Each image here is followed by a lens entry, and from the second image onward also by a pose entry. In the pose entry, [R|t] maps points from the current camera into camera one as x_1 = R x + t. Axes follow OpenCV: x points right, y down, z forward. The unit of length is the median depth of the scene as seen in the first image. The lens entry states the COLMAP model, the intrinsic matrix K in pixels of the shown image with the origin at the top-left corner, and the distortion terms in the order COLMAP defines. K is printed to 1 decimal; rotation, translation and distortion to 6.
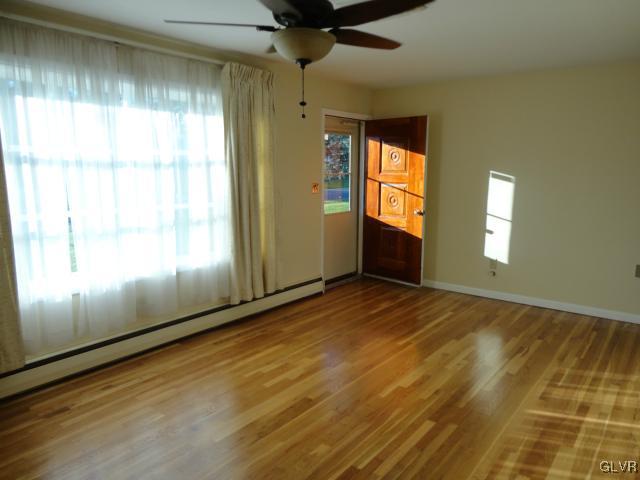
lens RADIAL K [[464.7, 0, 322.2], [0, 464.7, 244.2], [0, 0, 1]] dist [-0.018401, -0.007036]
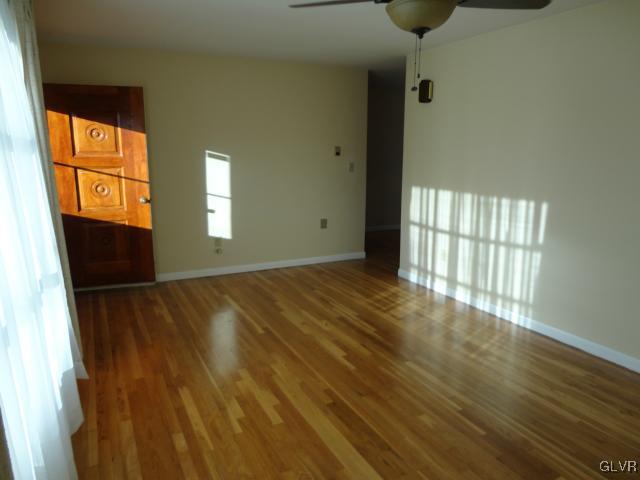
lens RADIAL K [[464.7, 0, 322.3], [0, 464.7, 238.9], [0, 0, 1]] dist [-0.018401, -0.007036]
pose [[0.429688, -0.174417, 0.885972, -0.438637], [0.153749, 0.980972, 0.118553, -0.049760], [-0.889792, 0.085276, 0.448328, 0.332560]]
